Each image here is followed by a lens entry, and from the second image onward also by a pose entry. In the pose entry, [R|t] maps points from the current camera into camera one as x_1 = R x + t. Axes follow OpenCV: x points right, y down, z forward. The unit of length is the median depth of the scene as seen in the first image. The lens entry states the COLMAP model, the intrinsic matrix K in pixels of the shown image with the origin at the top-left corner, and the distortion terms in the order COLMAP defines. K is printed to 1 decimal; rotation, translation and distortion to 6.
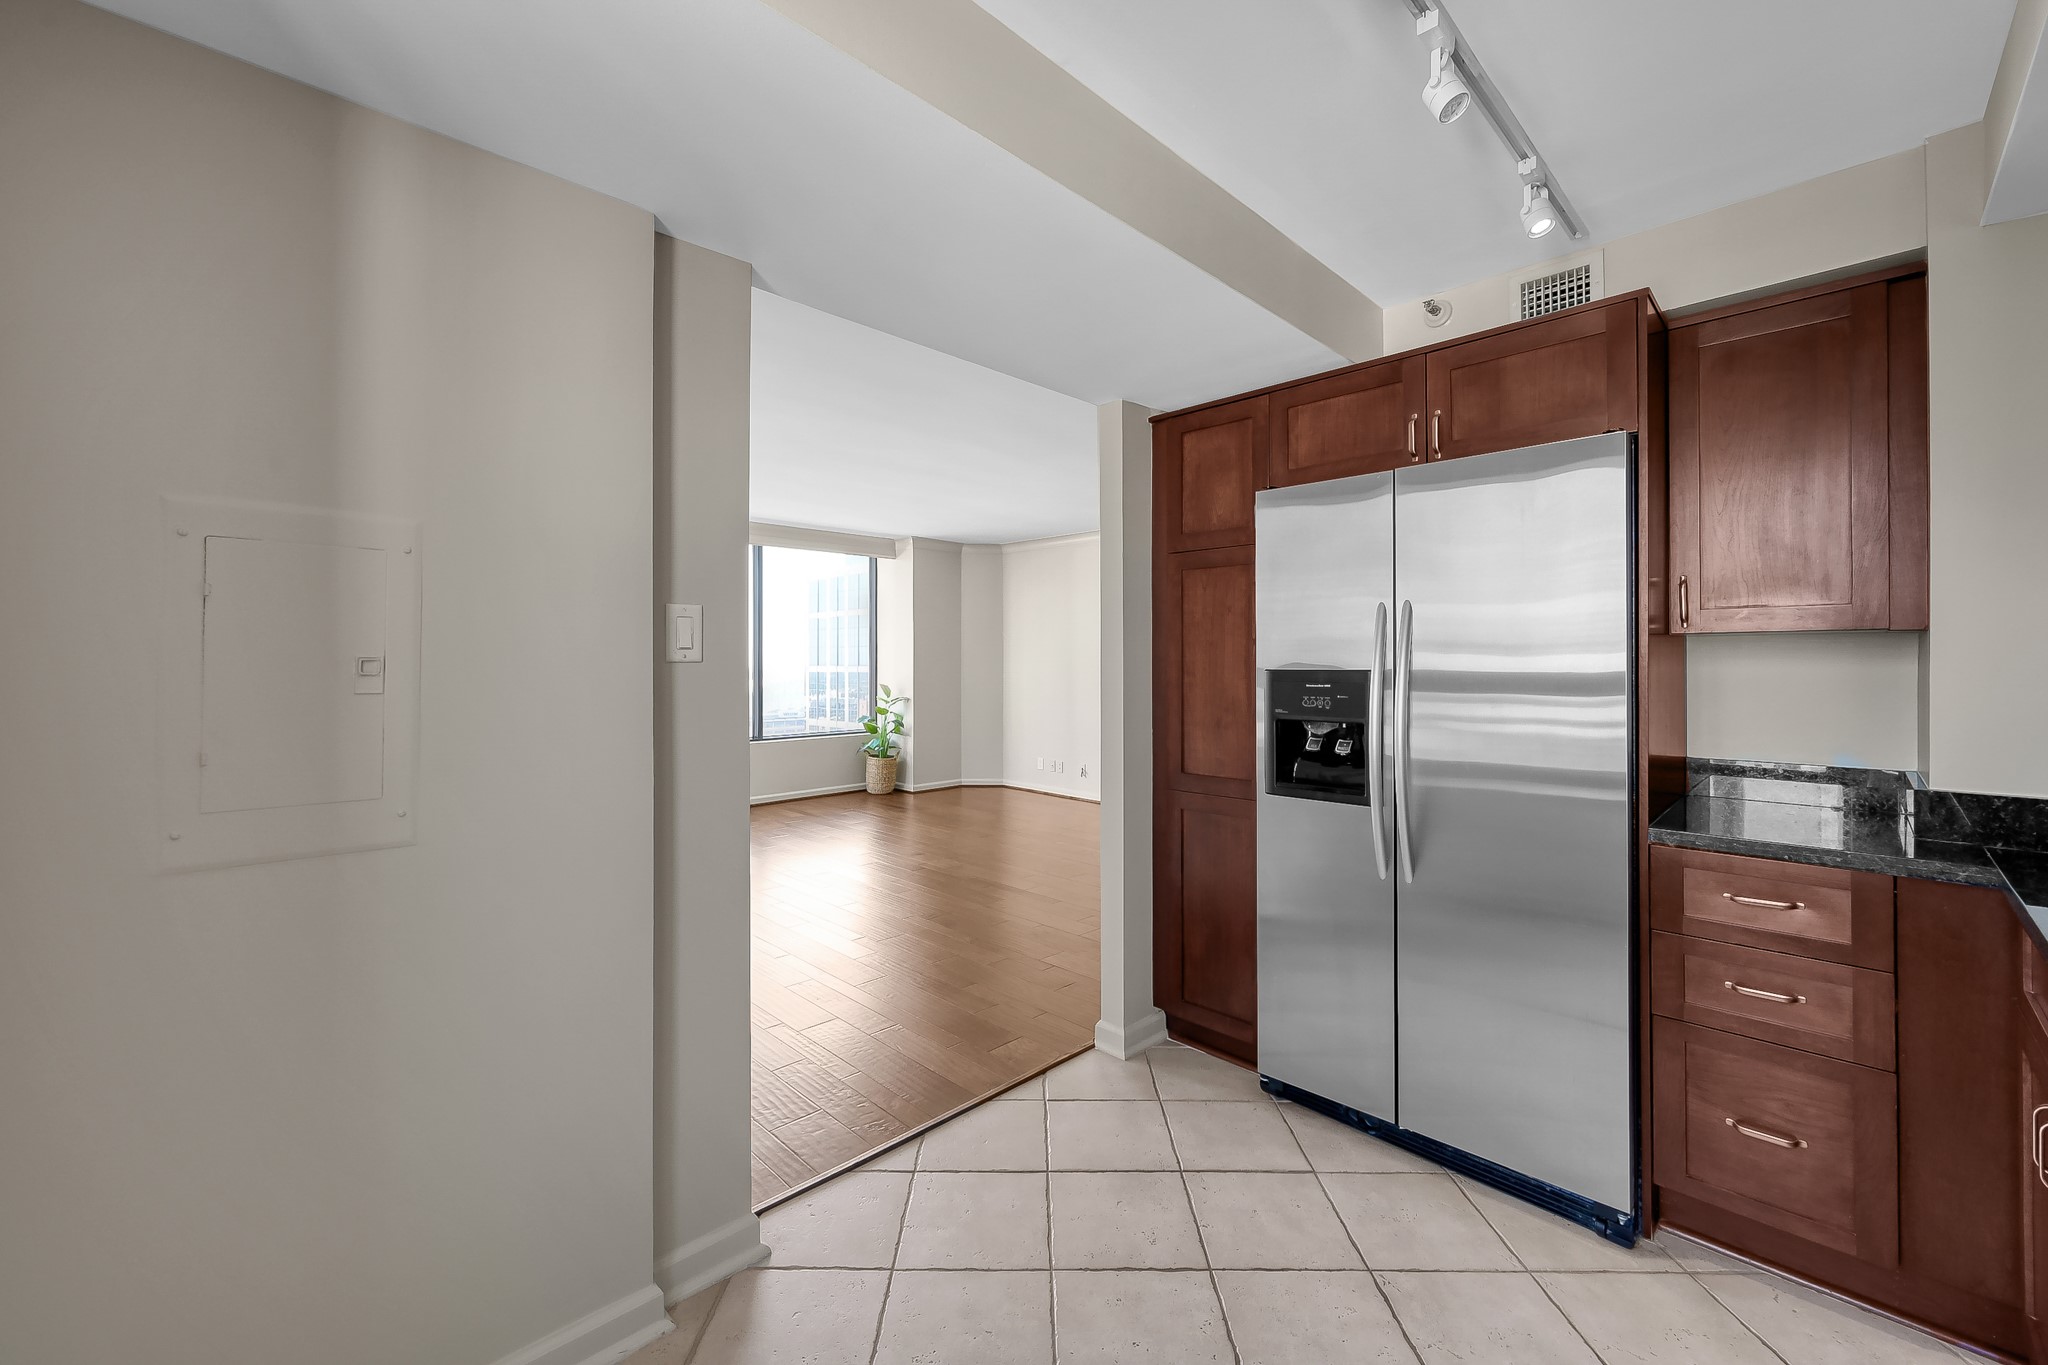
lens RADIAL K [[819.2, 0, 1041.8], [0, 819.2, 659.2], [0, 0, 1]] dist [-0.000906, 0.000716]
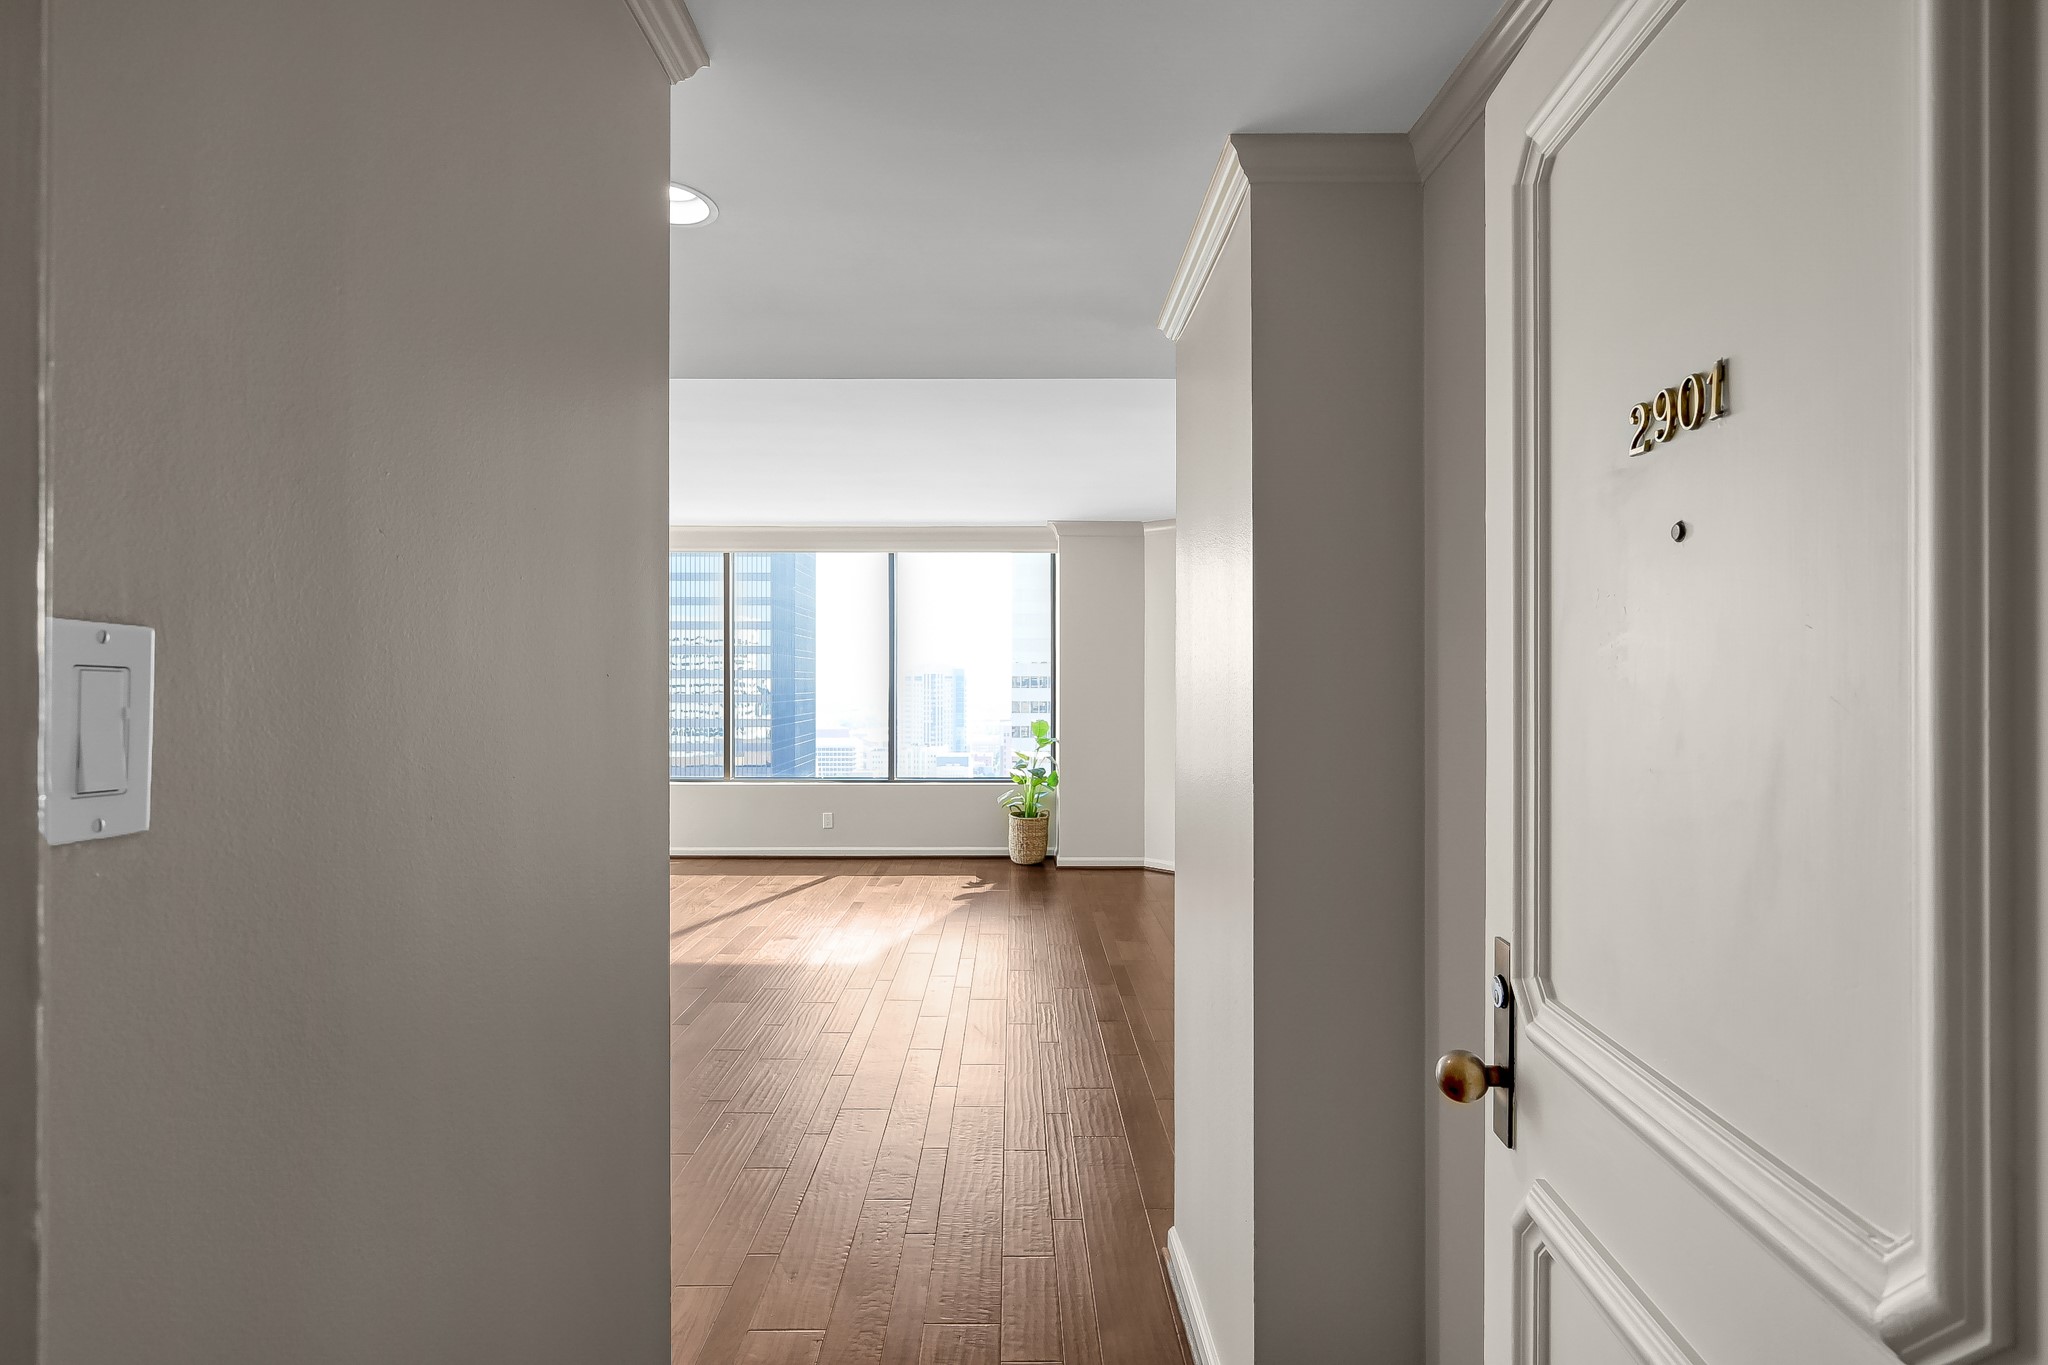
lens RADIAL K [[1084.4, 0, 1026.4], [0, 1084.4, 673.9], [0, 0, 1]] dist [-0.005445, 0.000987]
pose [[0.705343, 0.000718, -0.708866, 0.504390], [-0.001933, 0.999998, -0.000911, -0.011839], [0.708864, 0.002013, 0.705343, 0.285295]]
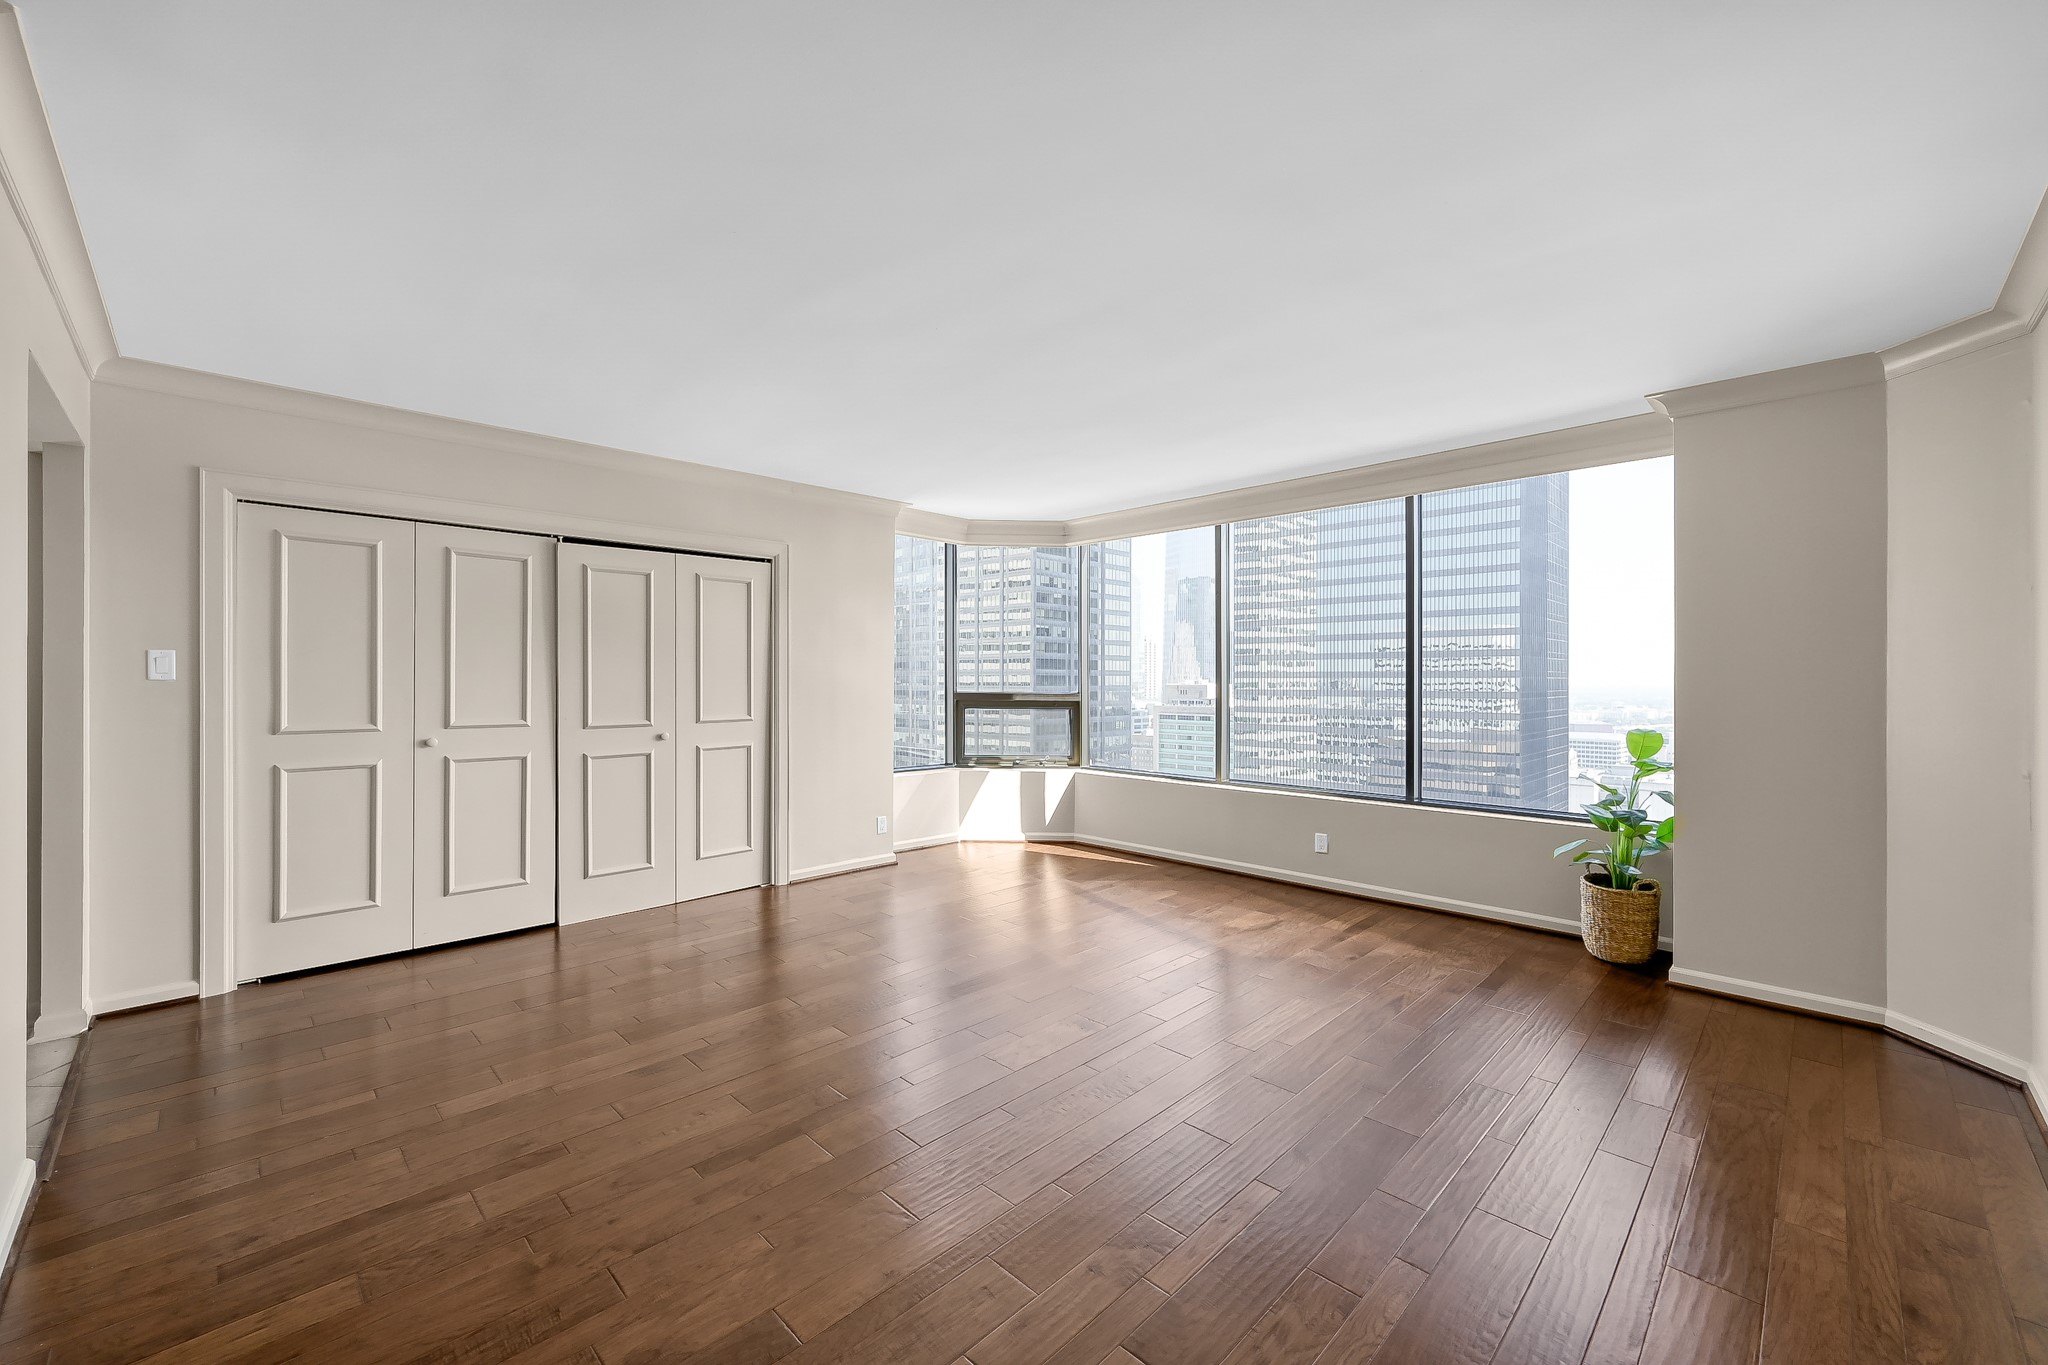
lens RADIAL K [[819.2, 0, 1026.8], [0, 819.2, 679.0], [0, 0, 1]] dist [-0.000906, 0.000716]
pose [[0.000979, 0.004213, -0.999991, 0.267775], [0.001692, 0.999990, 0.004215, -0.001625], [0.999998, -0.001696, 0.000972, 0.648888]]
